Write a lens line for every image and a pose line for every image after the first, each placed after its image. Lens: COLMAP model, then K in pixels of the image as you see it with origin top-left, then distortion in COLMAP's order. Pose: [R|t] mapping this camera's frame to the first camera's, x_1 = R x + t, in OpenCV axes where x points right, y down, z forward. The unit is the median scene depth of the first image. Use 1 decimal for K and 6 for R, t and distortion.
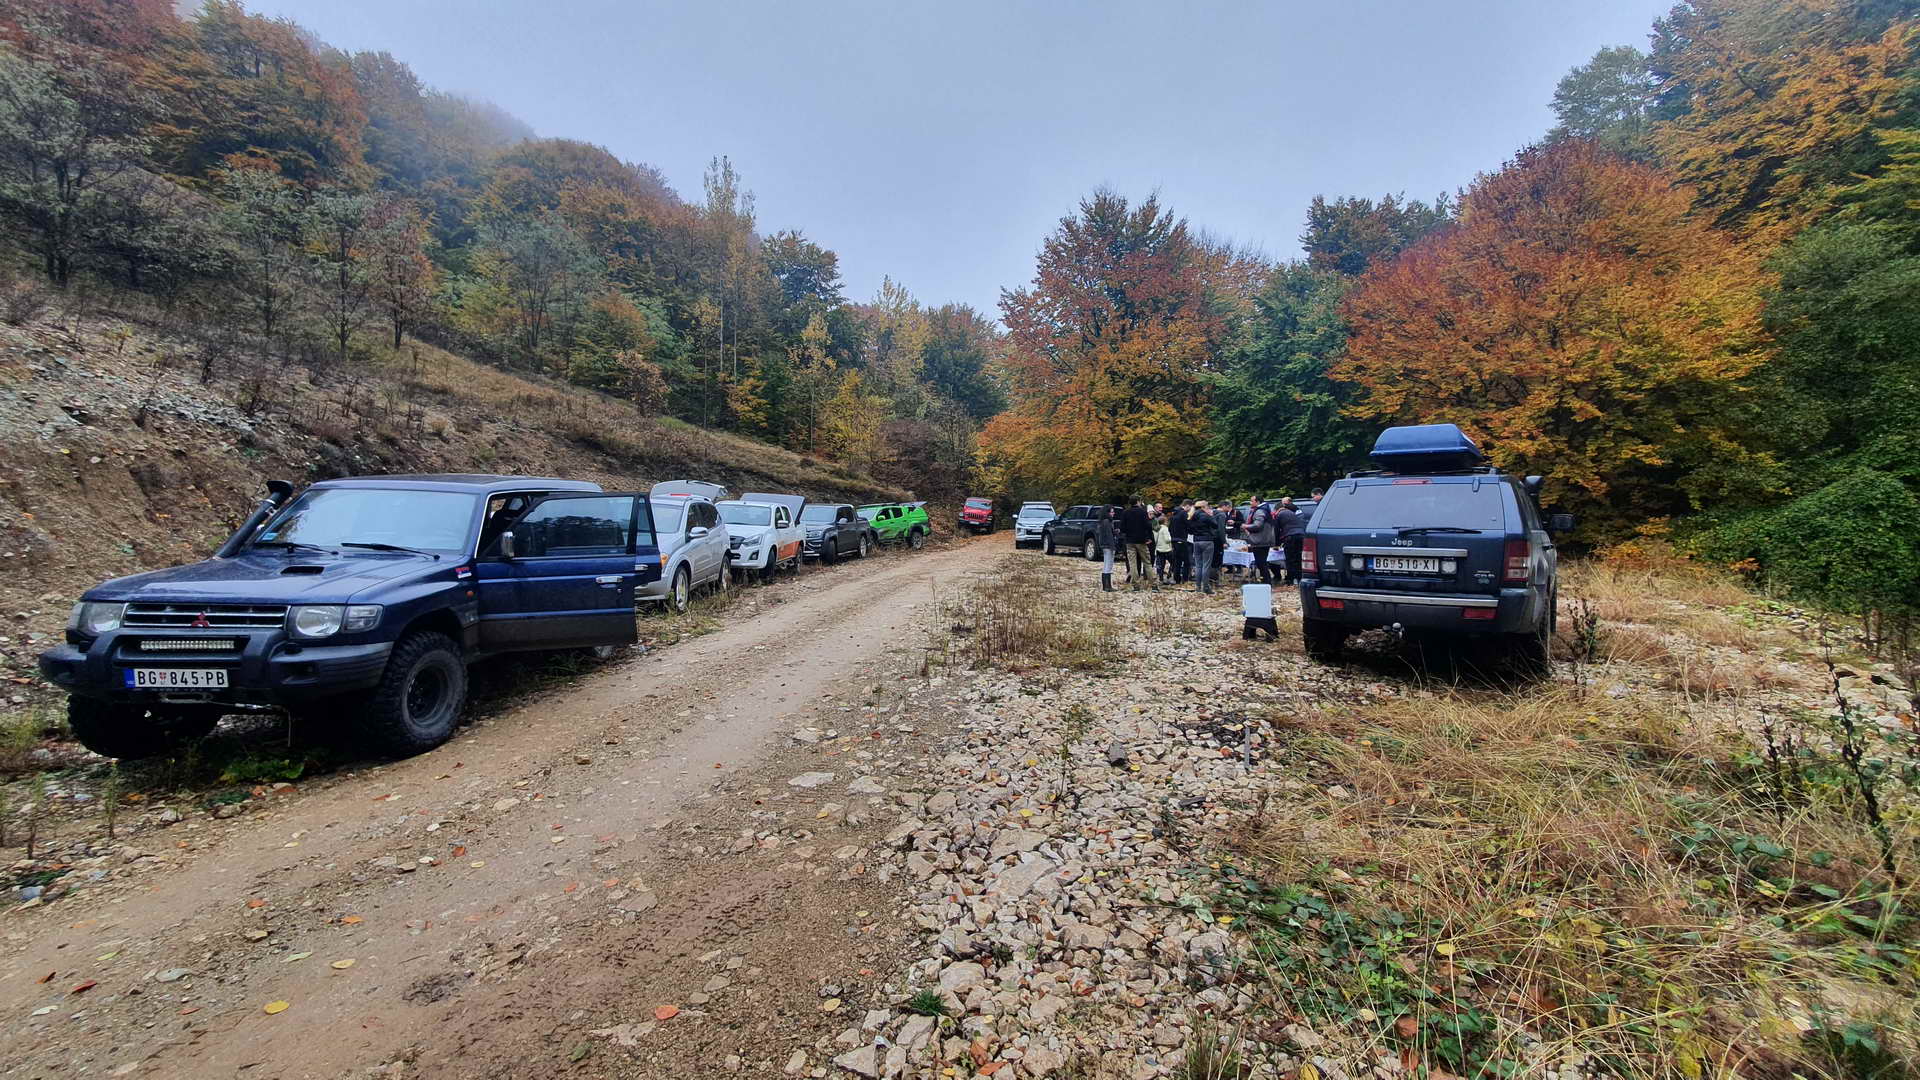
lens RADIAL K [[773.5, 0, 981.7], [0, 773.5, 548.9], [0, 0, 1]] dist [0.006412, -0.000084]
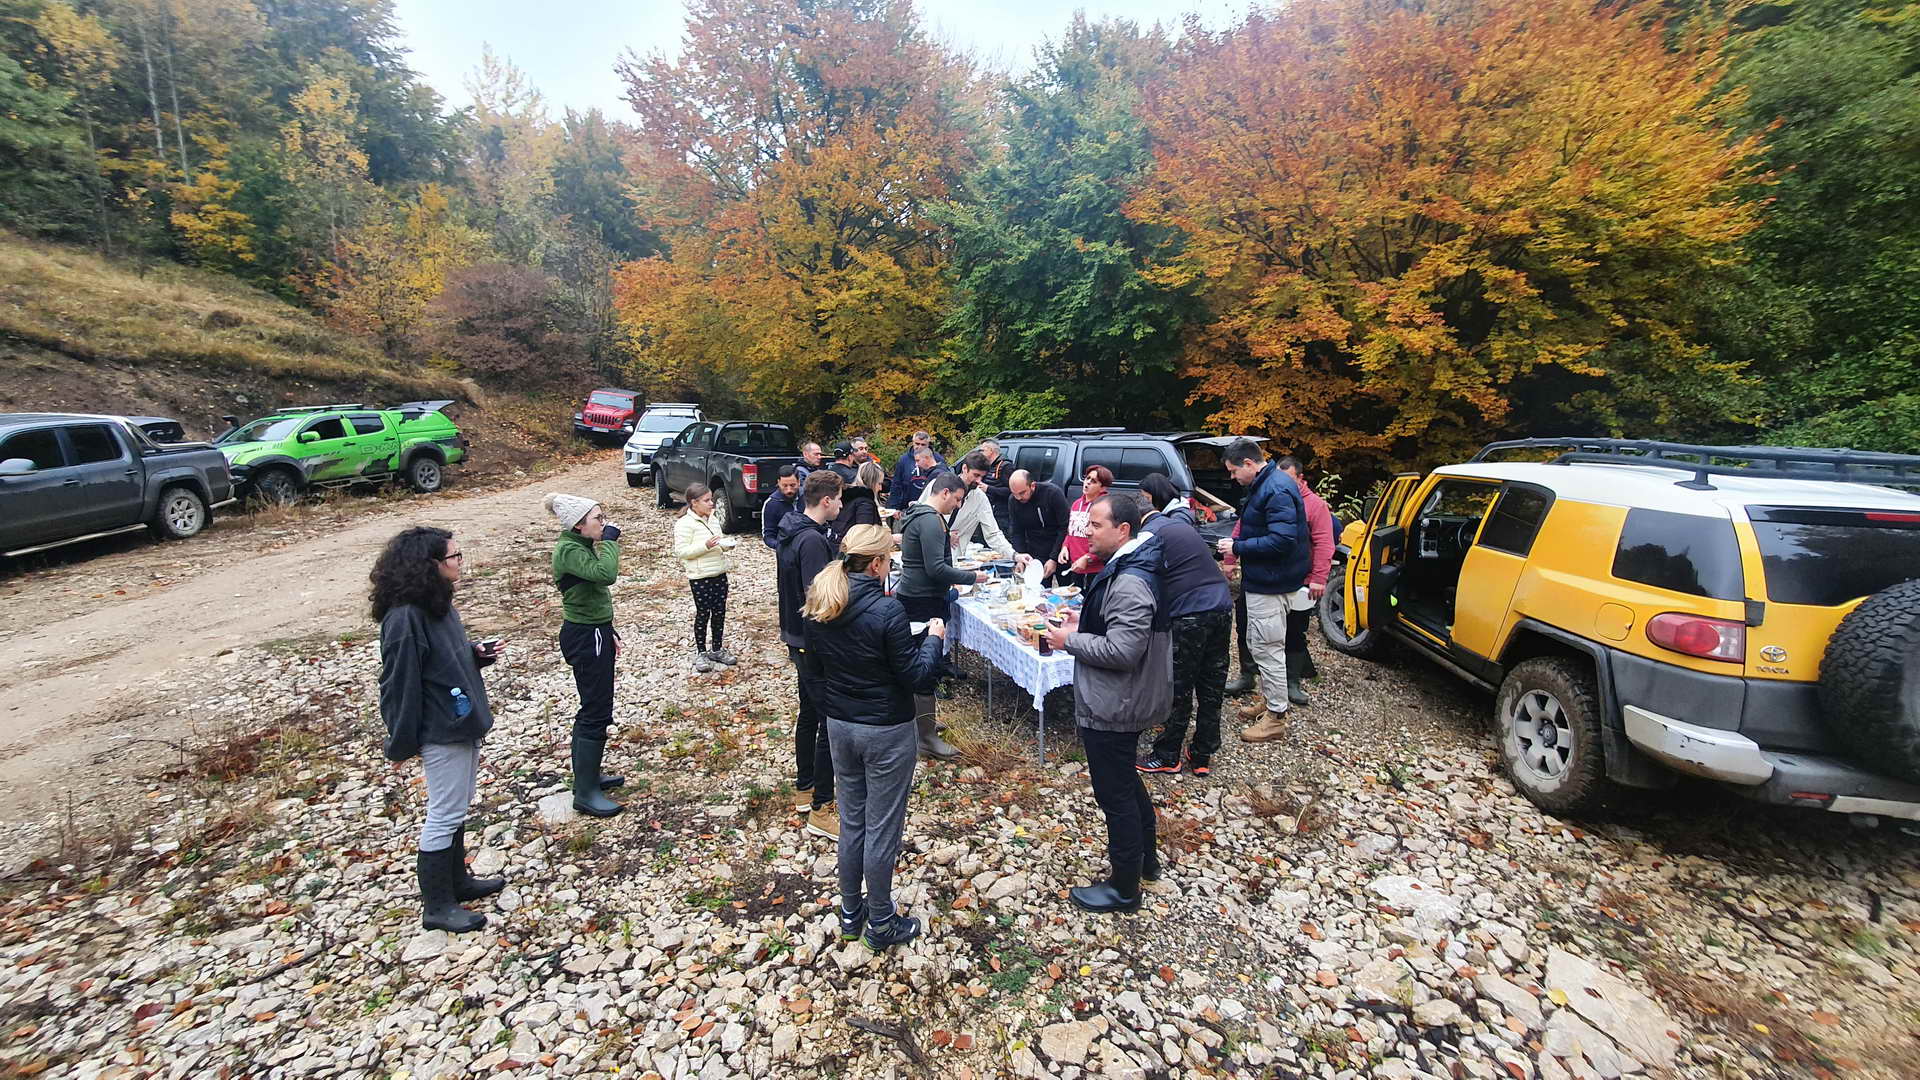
lens RADIAL K [[773.5, 0, 981.7], [0, 773.5, 548.9], [0, 0, 1]] dist [0.006412, -0.000084]
pose [[0.948879, -0.043280, 0.312660, 0.116382], [-0.002395, 0.989539, 0.144245, -0.039939], [-0.315632, -0.137620, 0.938849, 0.368421]]
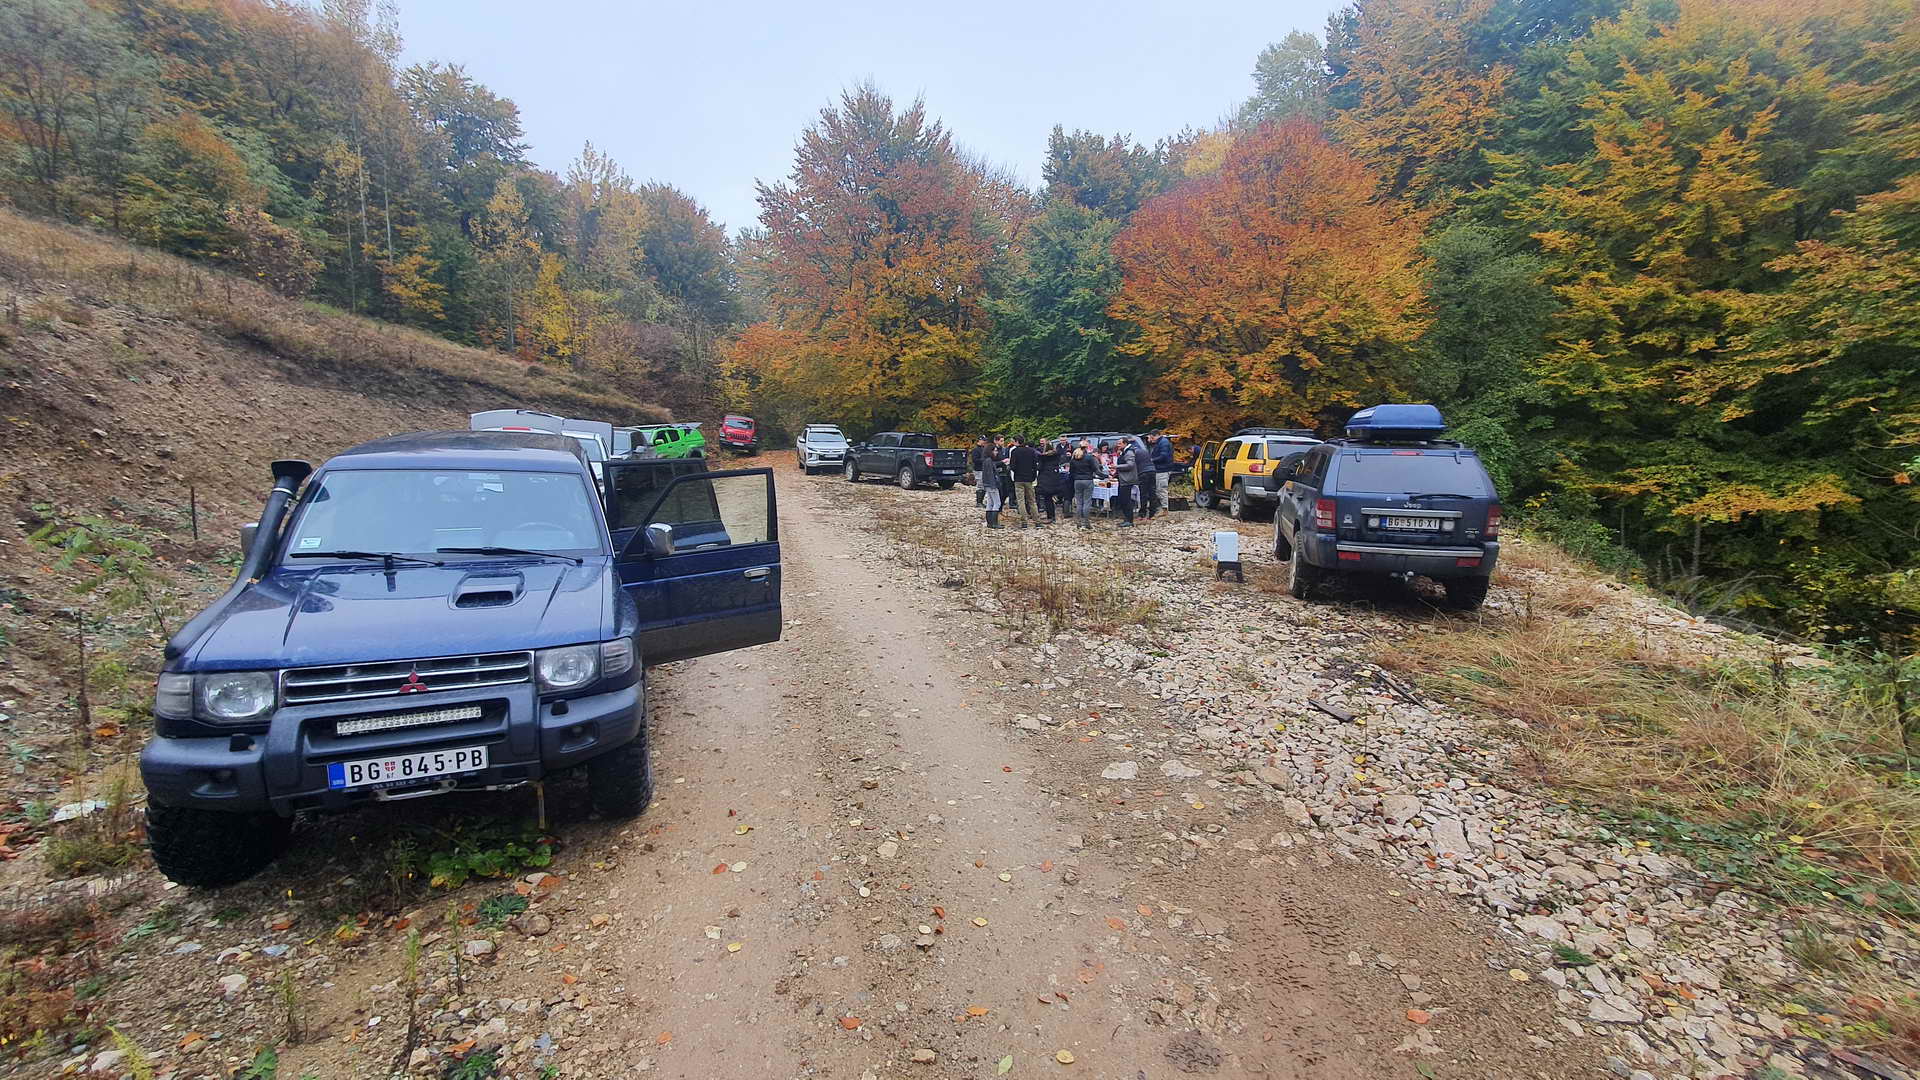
lens RADIAL K [[780.3, 0, 986.0], [0, 780.3, 552.9], [0, 0, 1]] dist [0.009318, -0.004172]
pose [[0.929646, -0.044669, 0.365737, -0.109916], [0.002209, 0.993282, 0.115698, -0.016022], [-0.368448, -0.106750, 0.923499, 0.020566]]
